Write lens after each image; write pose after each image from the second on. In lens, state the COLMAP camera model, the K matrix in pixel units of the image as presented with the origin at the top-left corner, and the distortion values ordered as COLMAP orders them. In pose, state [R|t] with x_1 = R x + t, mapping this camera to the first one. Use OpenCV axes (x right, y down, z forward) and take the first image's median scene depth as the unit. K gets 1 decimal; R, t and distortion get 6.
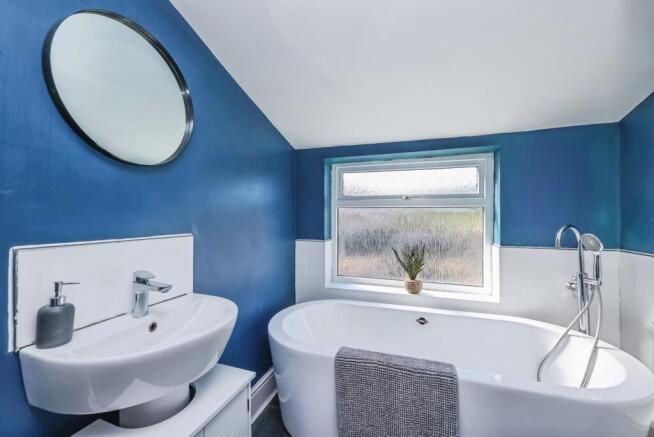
lens RADIAL K [[268.9, 0, 329.4], [0, 268.9, 217.7], [0, 0, 1]] dist [0.004095, 0.000464]
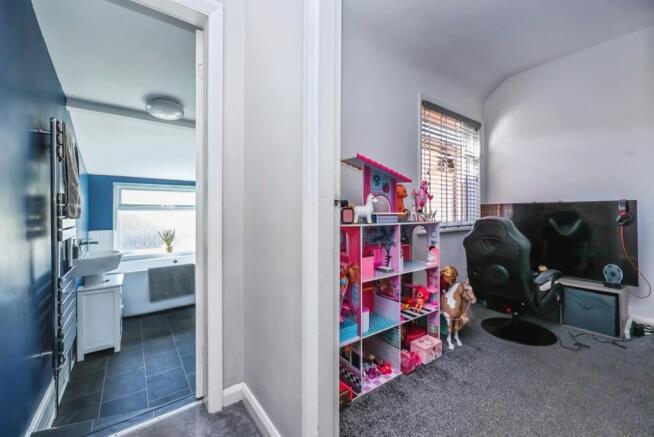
lens RADIAL K [[268.9, 0, 327.4], [0, 268.9, 214.5], [0, 0, 1]] dist [0.004095, 0.000464]
pose [[0.561513, -0.005311, 0.827451, -0.812251], [0.001930, 0.999985, 0.005109, -0.024196], [-0.827466, -0.001272, 0.561515, -1.337707]]
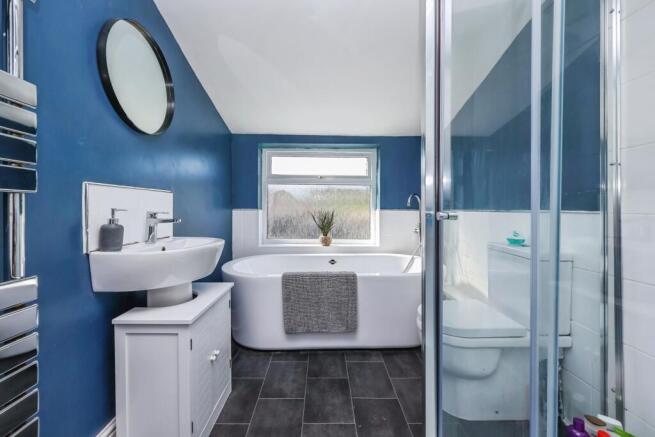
lens RADIAL K [[269.3, 0, 324.1], [0, 269.3, 212.9], [0, 0, 1]] dist [0.004095, 0.000464]
pose [[0.940455, -0.000344, 0.339917, -0.184819], [-0.003476, 0.999937, 0.010630, 0.104520], [-0.339899, -0.011179, 0.940395, -0.329966]]
